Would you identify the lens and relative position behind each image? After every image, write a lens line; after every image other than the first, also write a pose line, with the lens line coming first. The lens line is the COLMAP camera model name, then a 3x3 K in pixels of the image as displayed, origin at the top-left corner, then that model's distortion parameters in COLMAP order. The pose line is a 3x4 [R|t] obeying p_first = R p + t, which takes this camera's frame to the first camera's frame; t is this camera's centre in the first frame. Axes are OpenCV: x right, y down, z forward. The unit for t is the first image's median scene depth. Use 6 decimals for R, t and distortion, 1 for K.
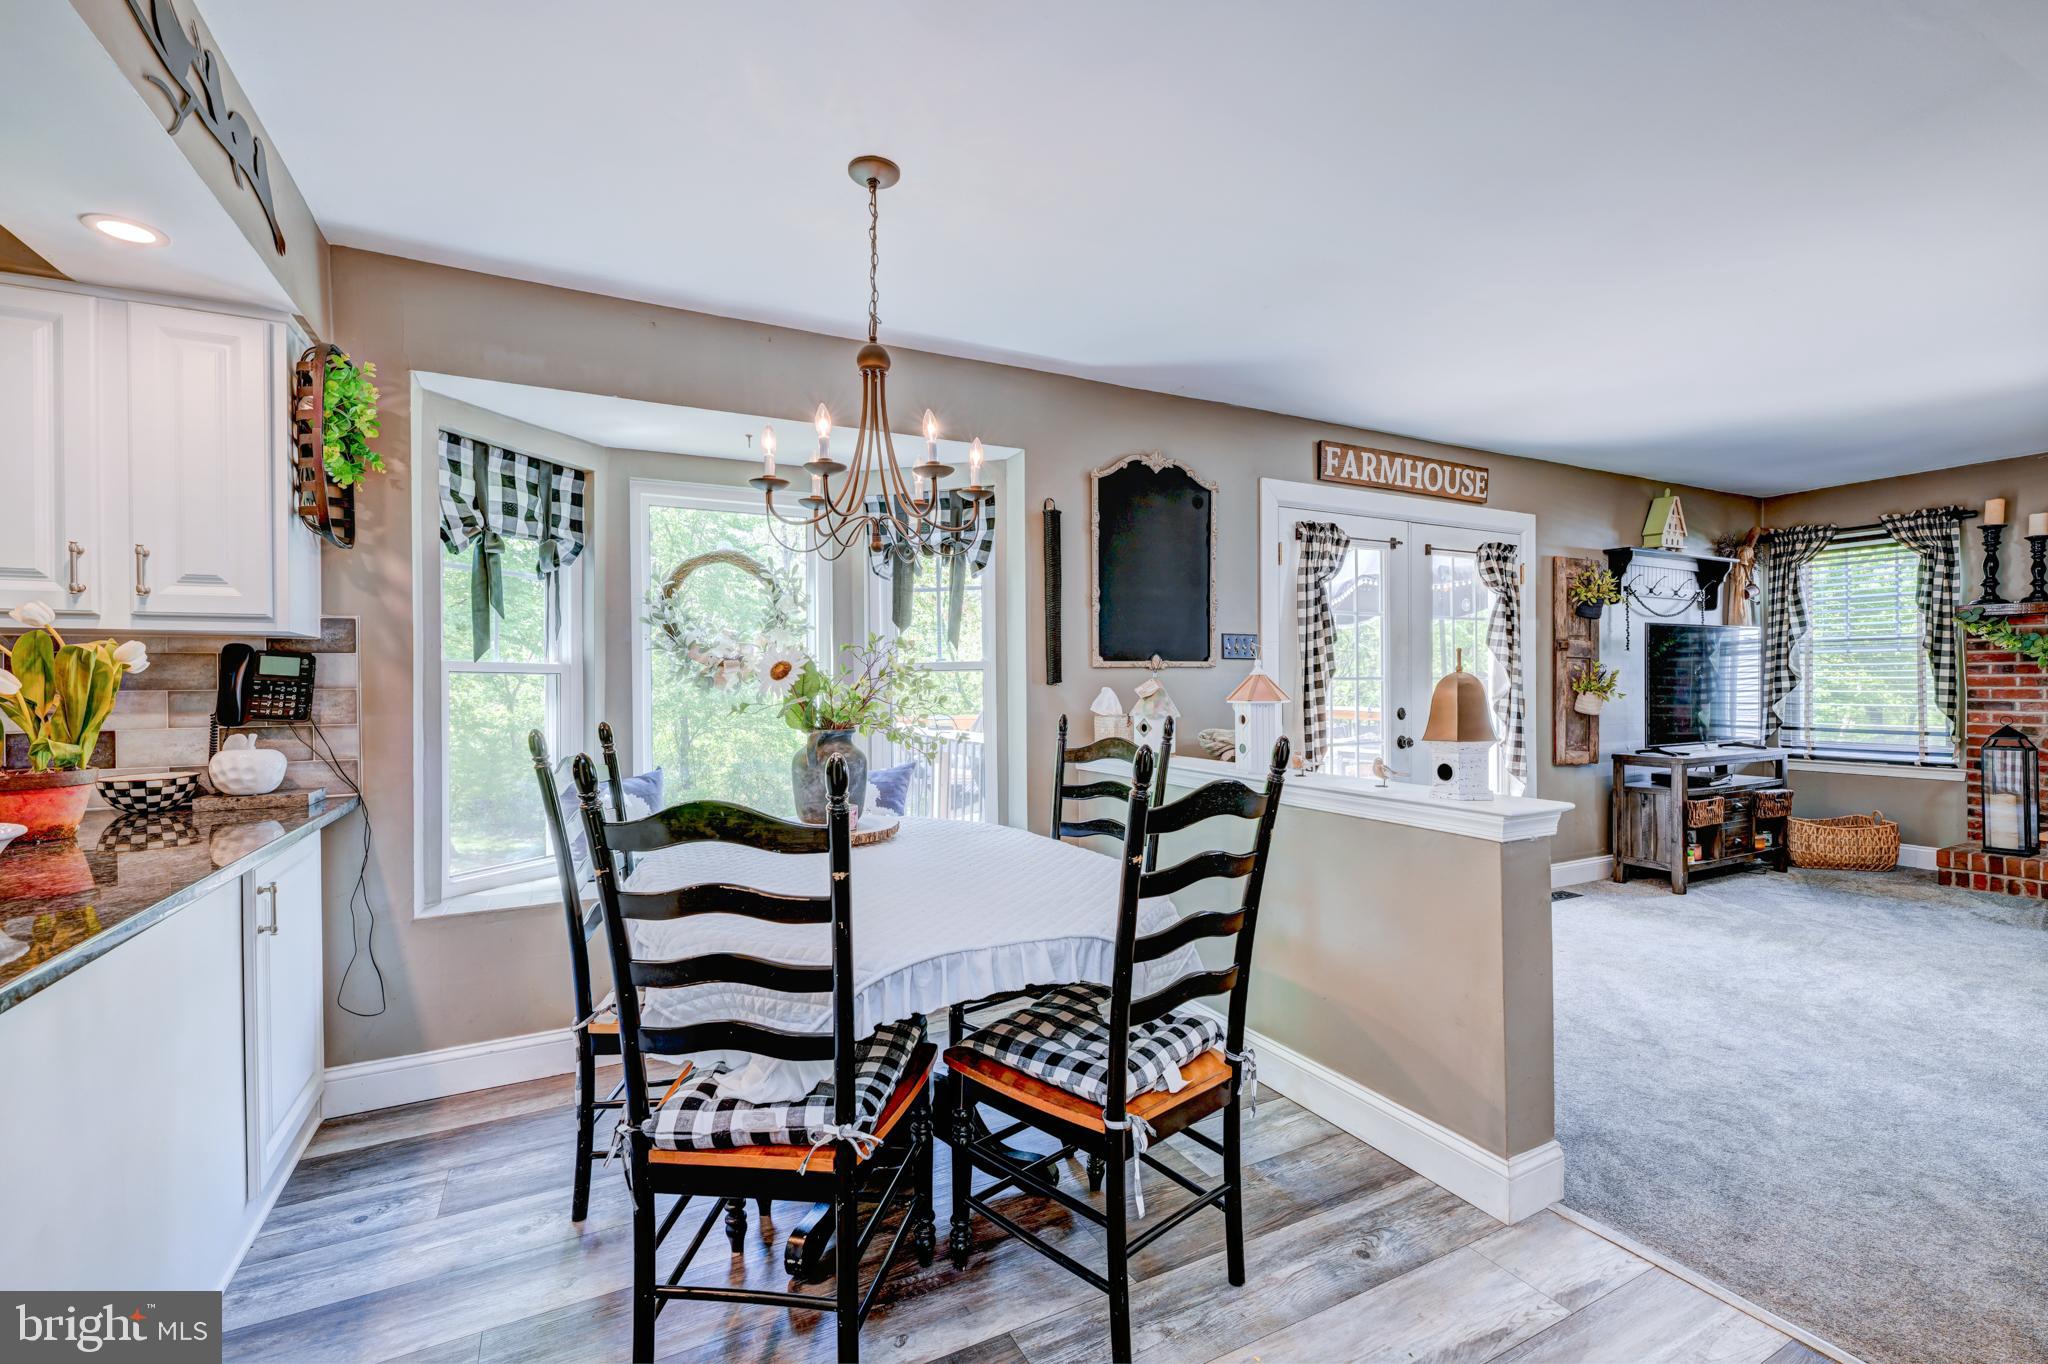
lens RADIAL K [[883.8, 0, 1013.5], [0, 883.8, 684.8], [0, 0, 1]] dist [0.002280, -0.001193]
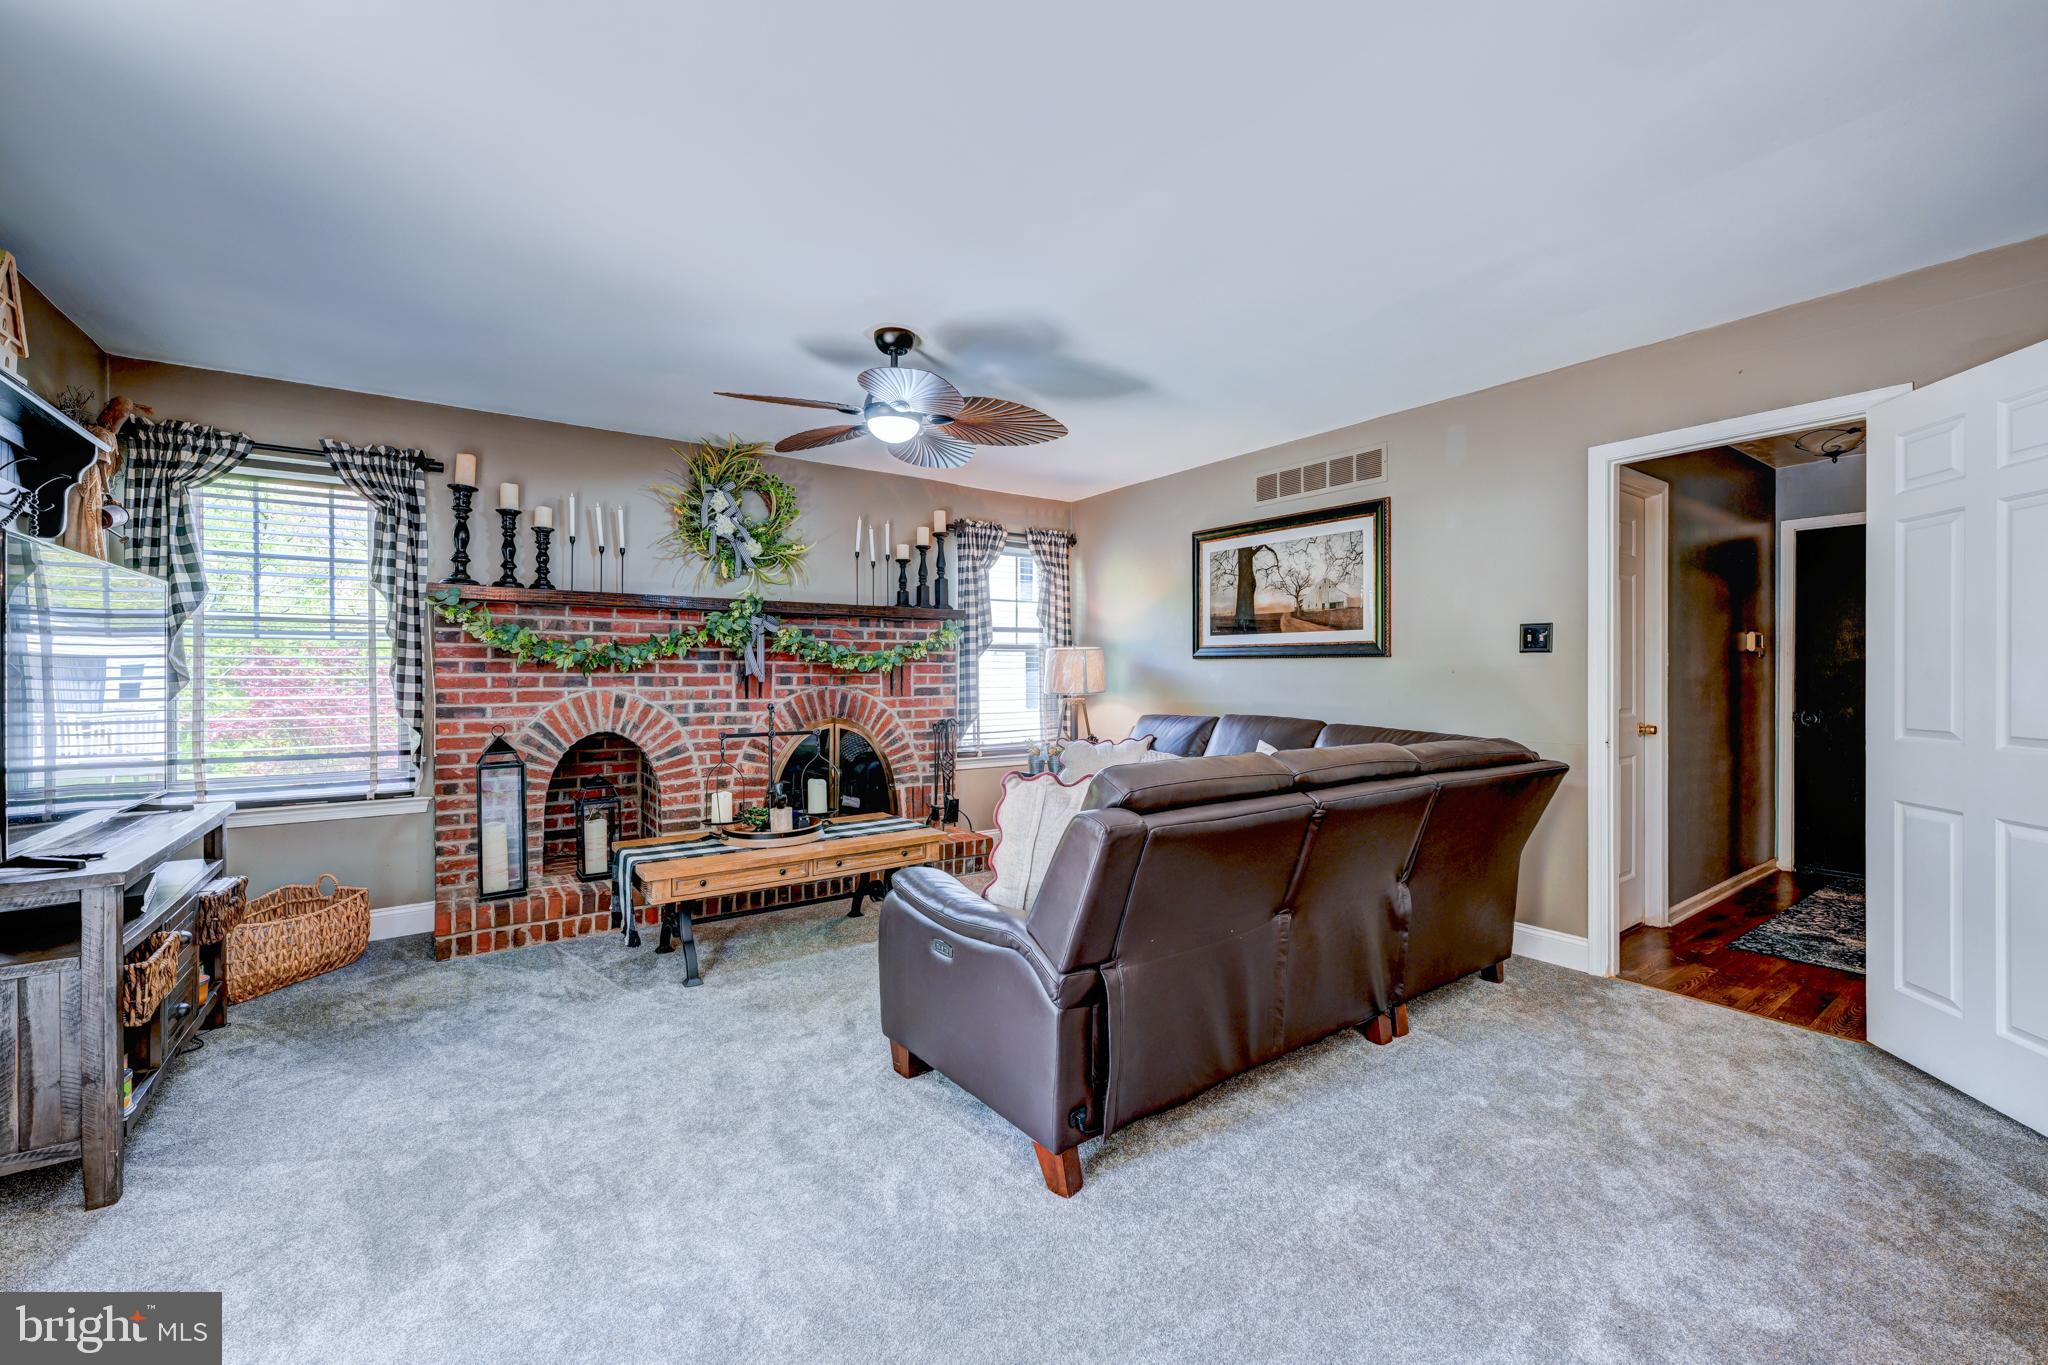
lens RADIAL K [[821.7, 0, 1036.9], [0, 821.7, 678.8], [0, 0, 1]] dist [0.003970, -0.002238]
pose [[-0.148489, 0.004046, 0.988906, 0.337317], [0.005944, 0.999977, -0.003199, -0.001586], [-0.988896, 0.005403, -0.148510, 0.683094]]
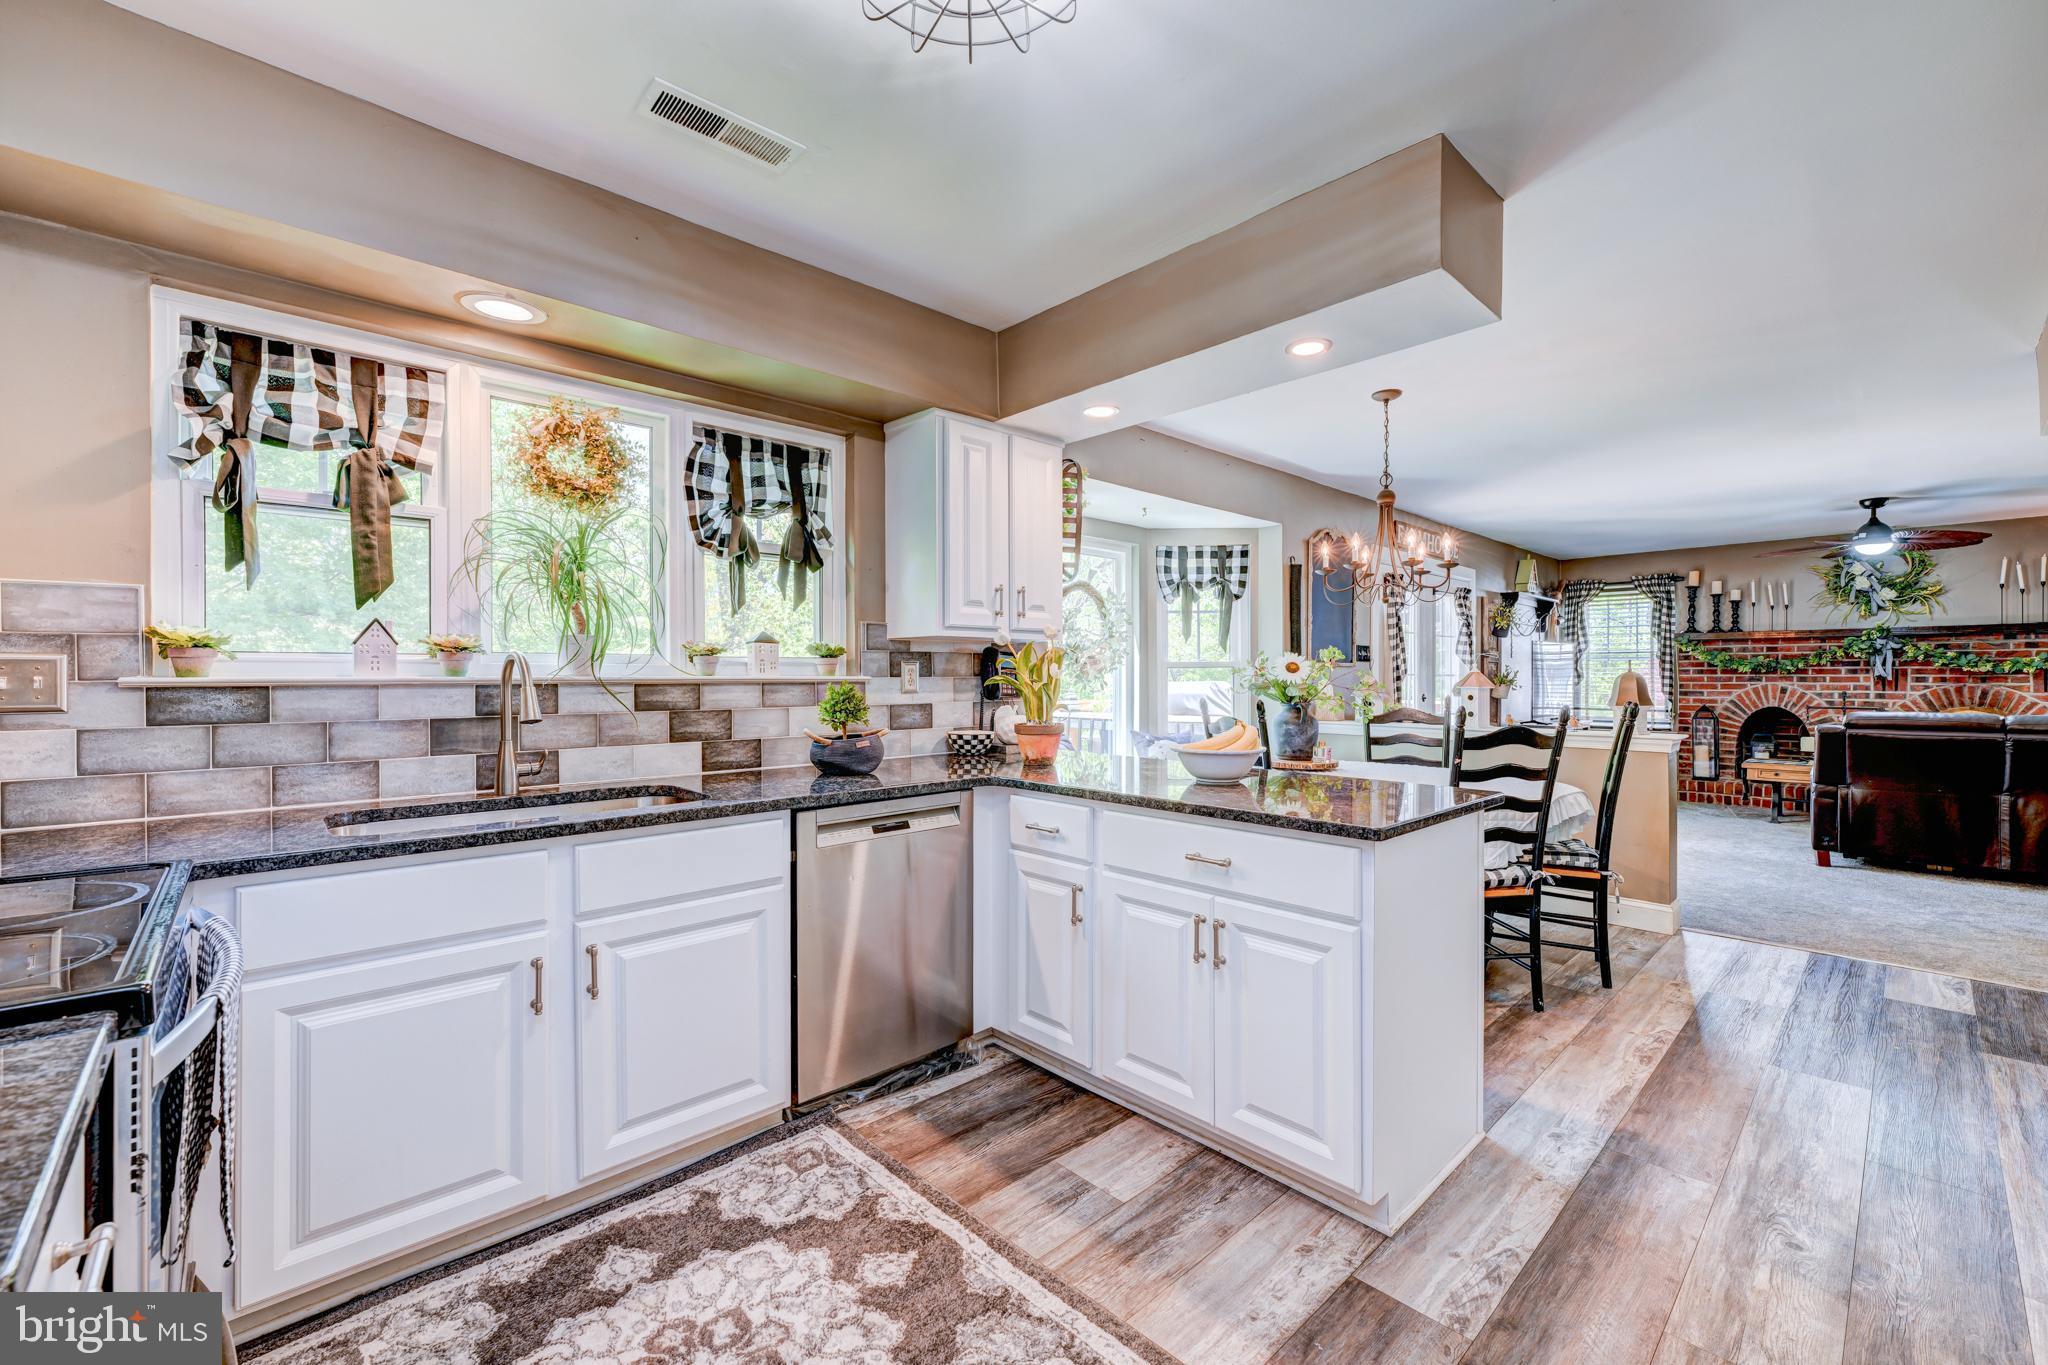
lens RADIAL K [[821.7, 0, 1024.3], [0, 821.7, 675.5], [0, 0, 1]] dist [0.003970, -0.002238]
pose [[0.964096, 0.006814, 0.265467, -0.610929], [-0.005689, 0.999971, -0.005010, 0.005334], [-0.265494, 0.003320, 0.964107, -0.196975]]
